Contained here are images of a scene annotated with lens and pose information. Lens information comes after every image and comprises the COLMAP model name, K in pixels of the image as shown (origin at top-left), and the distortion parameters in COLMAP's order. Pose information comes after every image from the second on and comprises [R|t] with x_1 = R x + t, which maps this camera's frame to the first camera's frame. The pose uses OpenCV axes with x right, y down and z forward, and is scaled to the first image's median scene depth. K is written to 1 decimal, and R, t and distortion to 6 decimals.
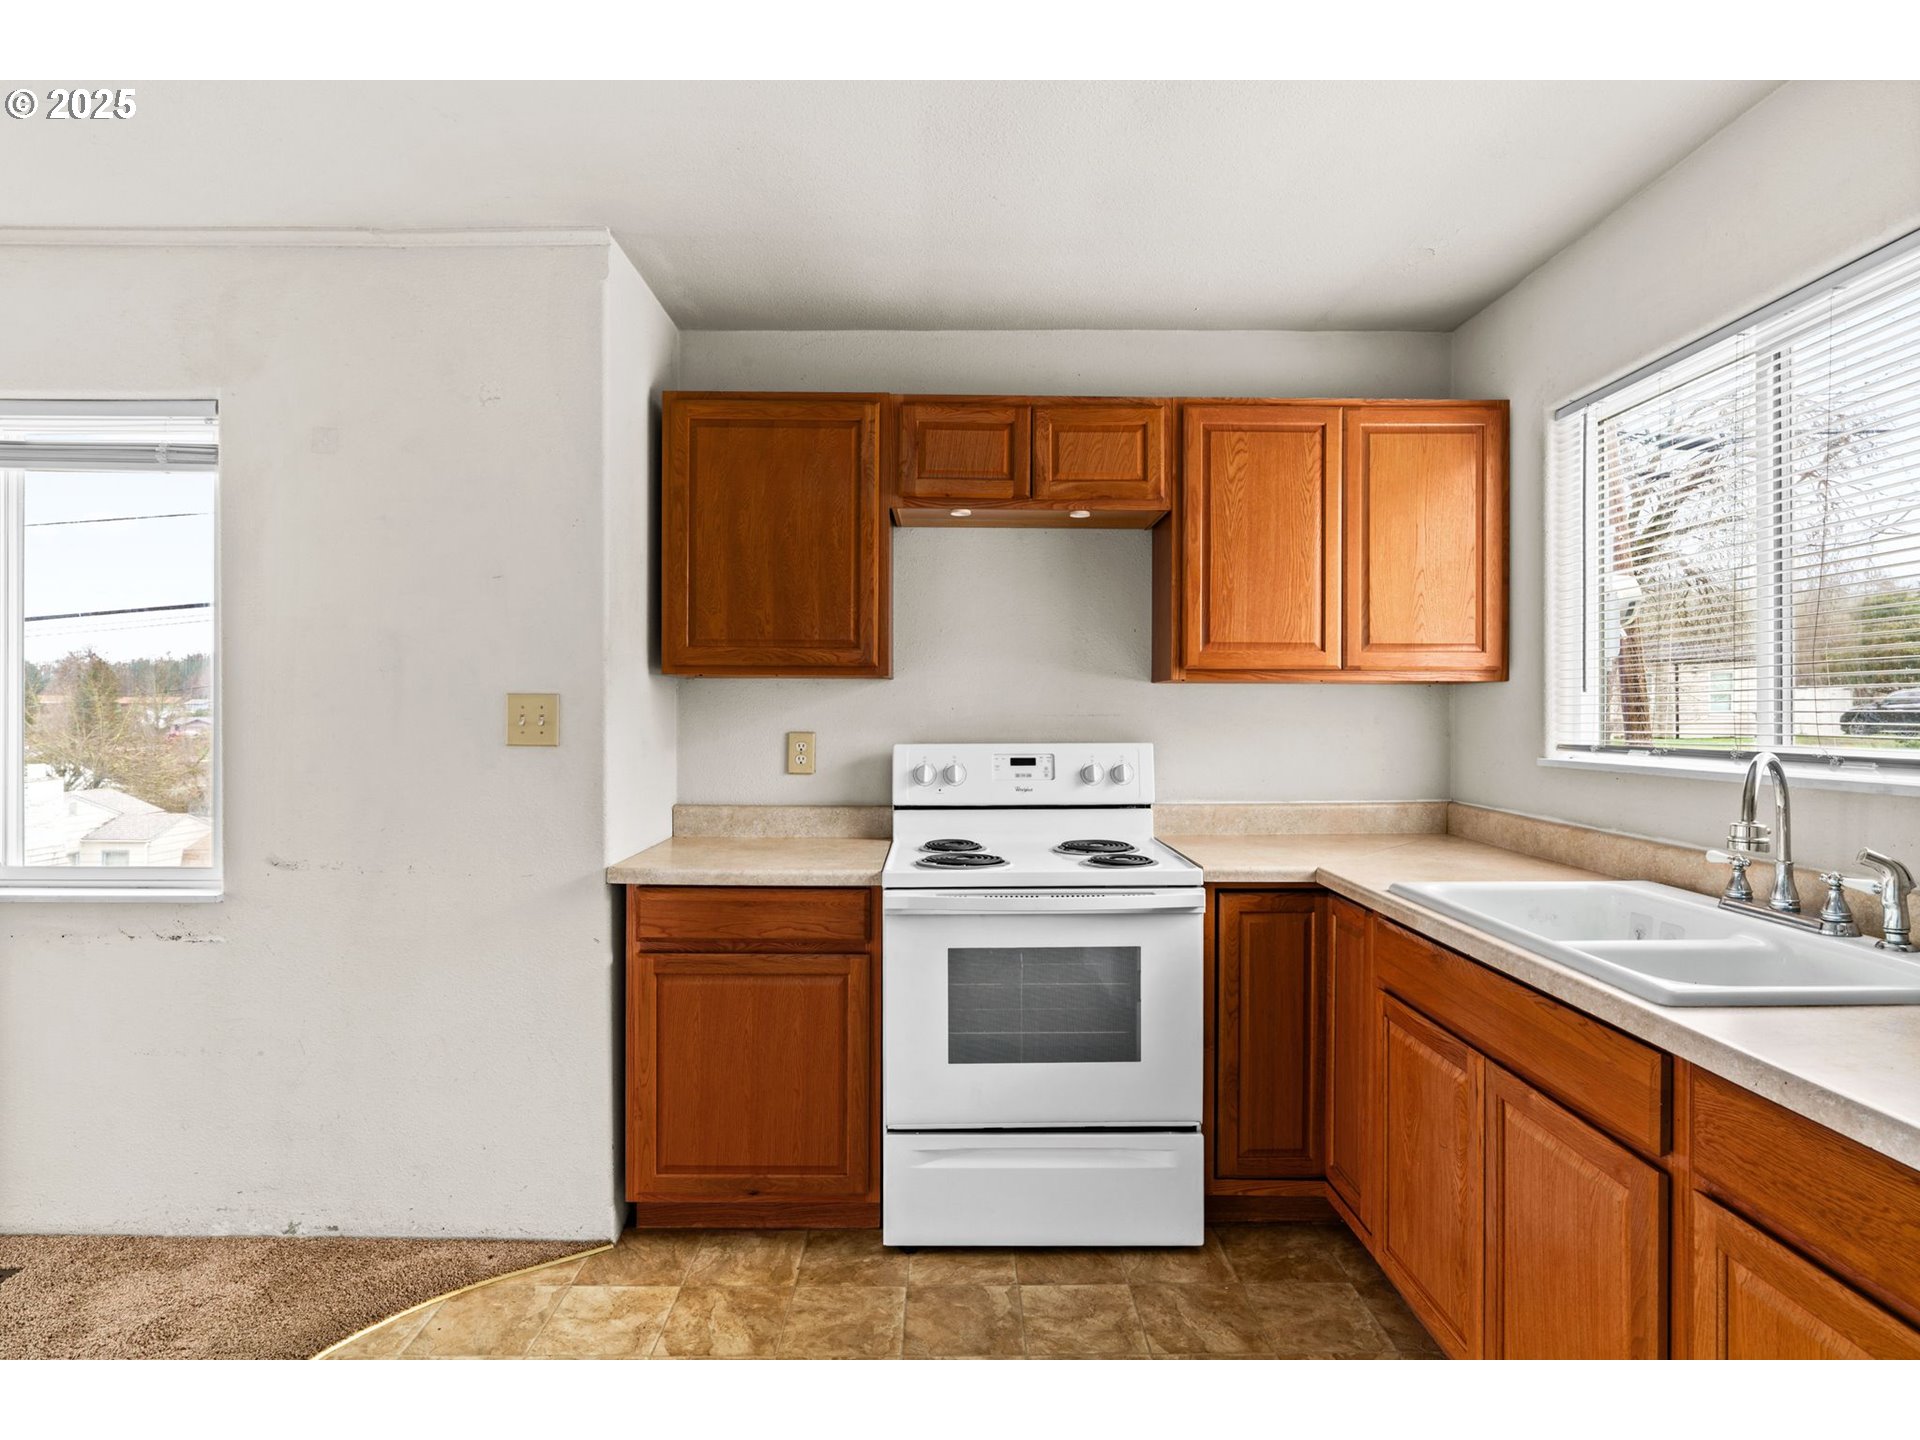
lens RADIAL K [[1019.2, 0, 958.7], [0, 1019.2, 724.3], [0, 0, 1]] dist [-0.015290, 0.000409]
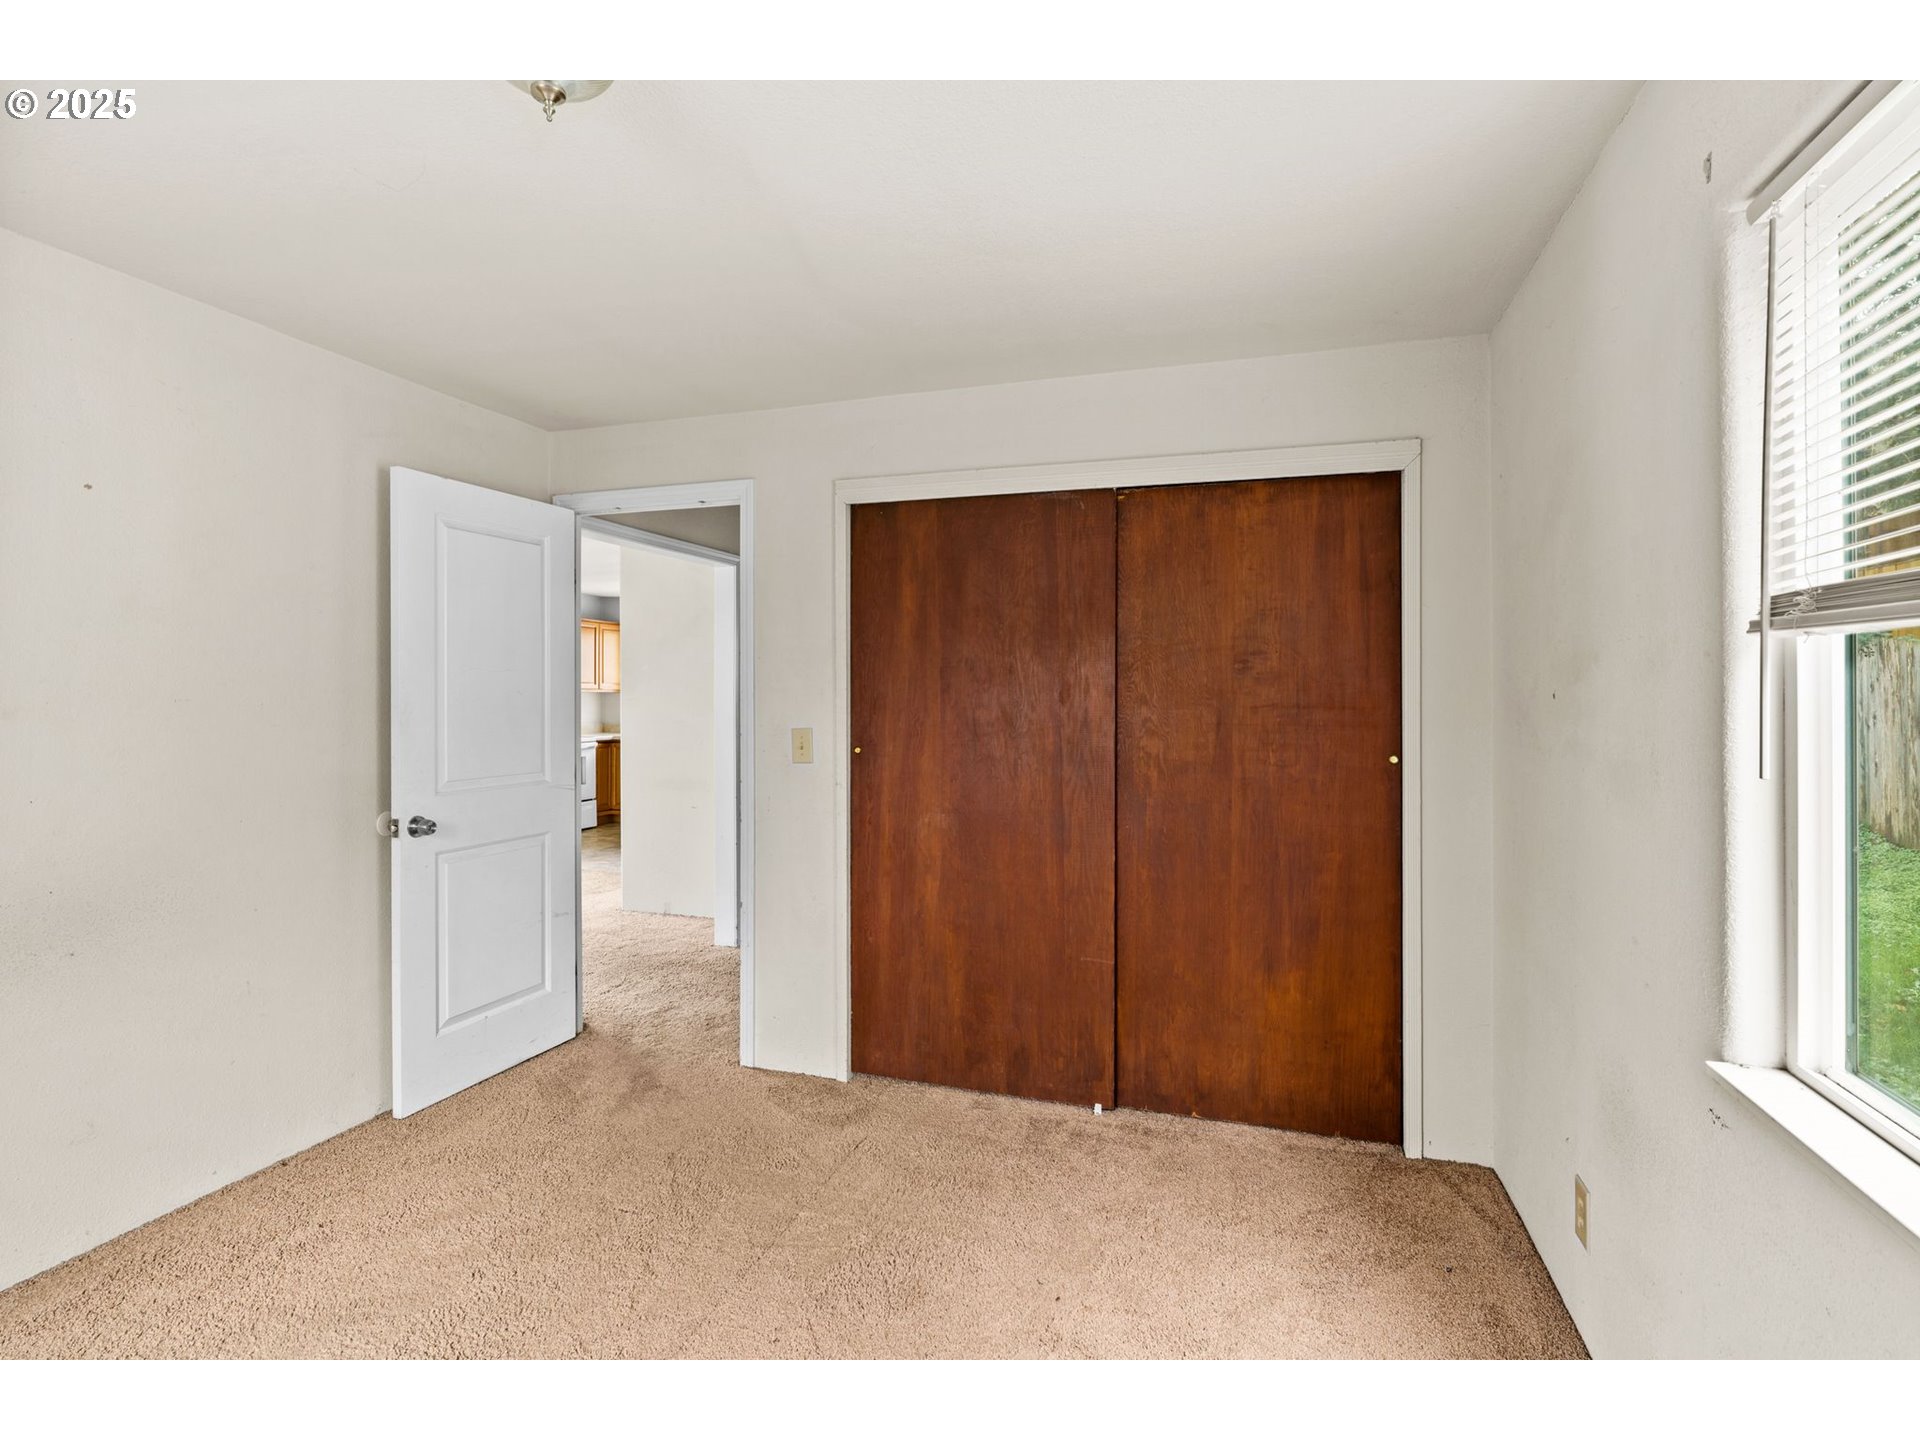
lens RADIAL K [[882.6, 0, 960.9], [0, 882.6, 704.6], [0, 0, 1]] dist [-0.018062, 0.000295]
pose [[0.295238, -0.006844, 0.955399, -2.755282], [0.010149, 0.999940, 0.004027, 0.007566], [-0.955370, 0.008508, 0.295290, -1.507992]]
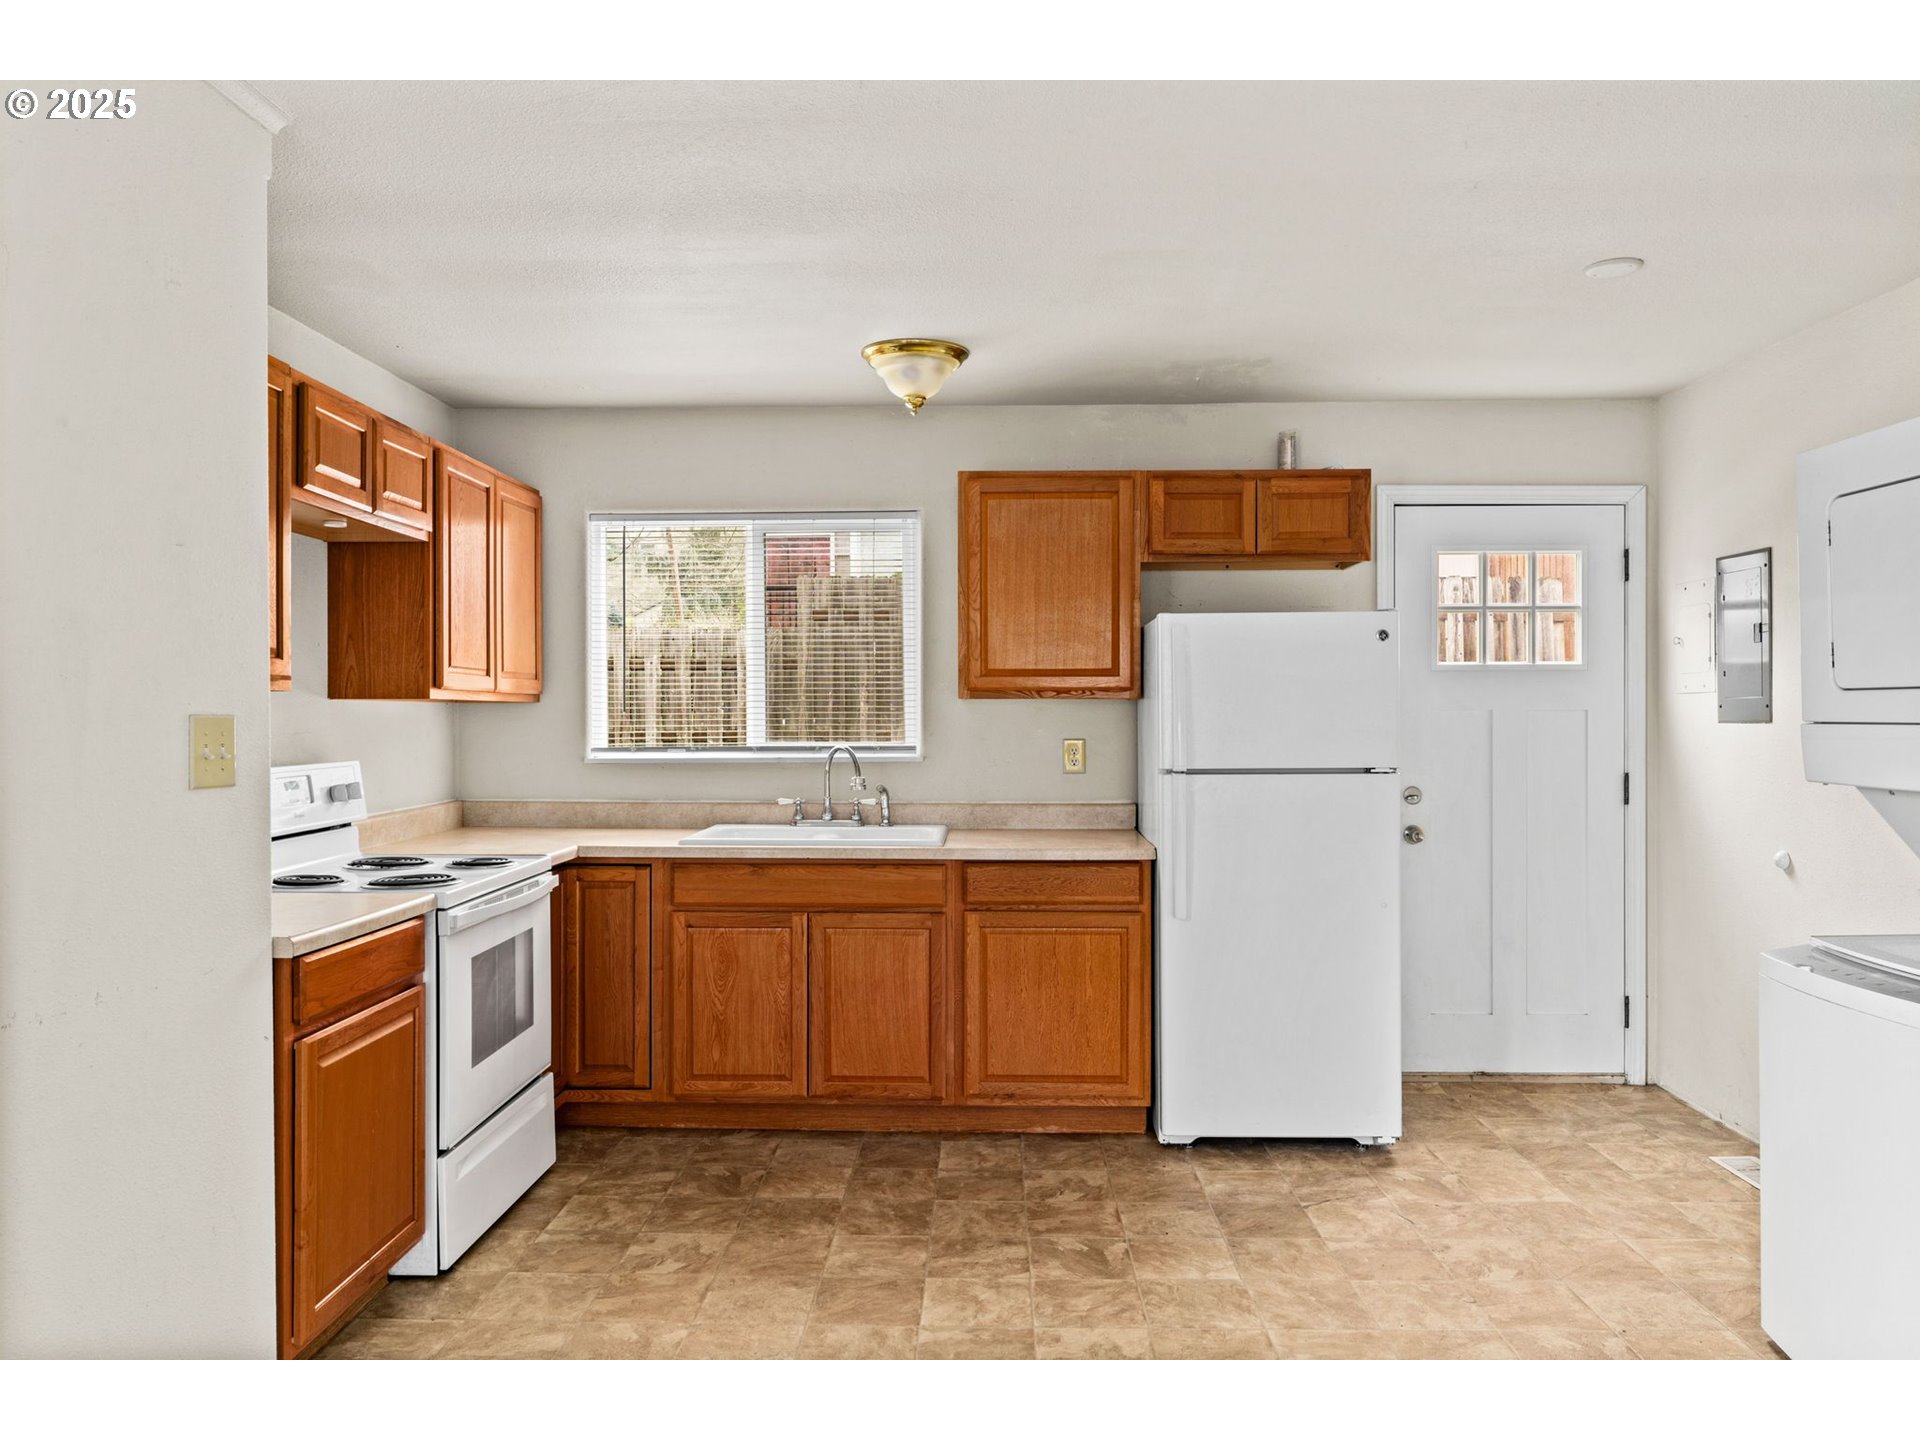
lens RADIAL K [[1323.4, 0, 965.6], [0, 1323.4, 720.7], [0, 0, 1]] dist [0.004229, -0.051322]
pose [[0.025206, -0.005992, 0.999664, -1.318183], [0.013147, 0.999898, 0.005662, -0.023555], [-0.999596, 0.013000, 0.025282, 0.443965]]
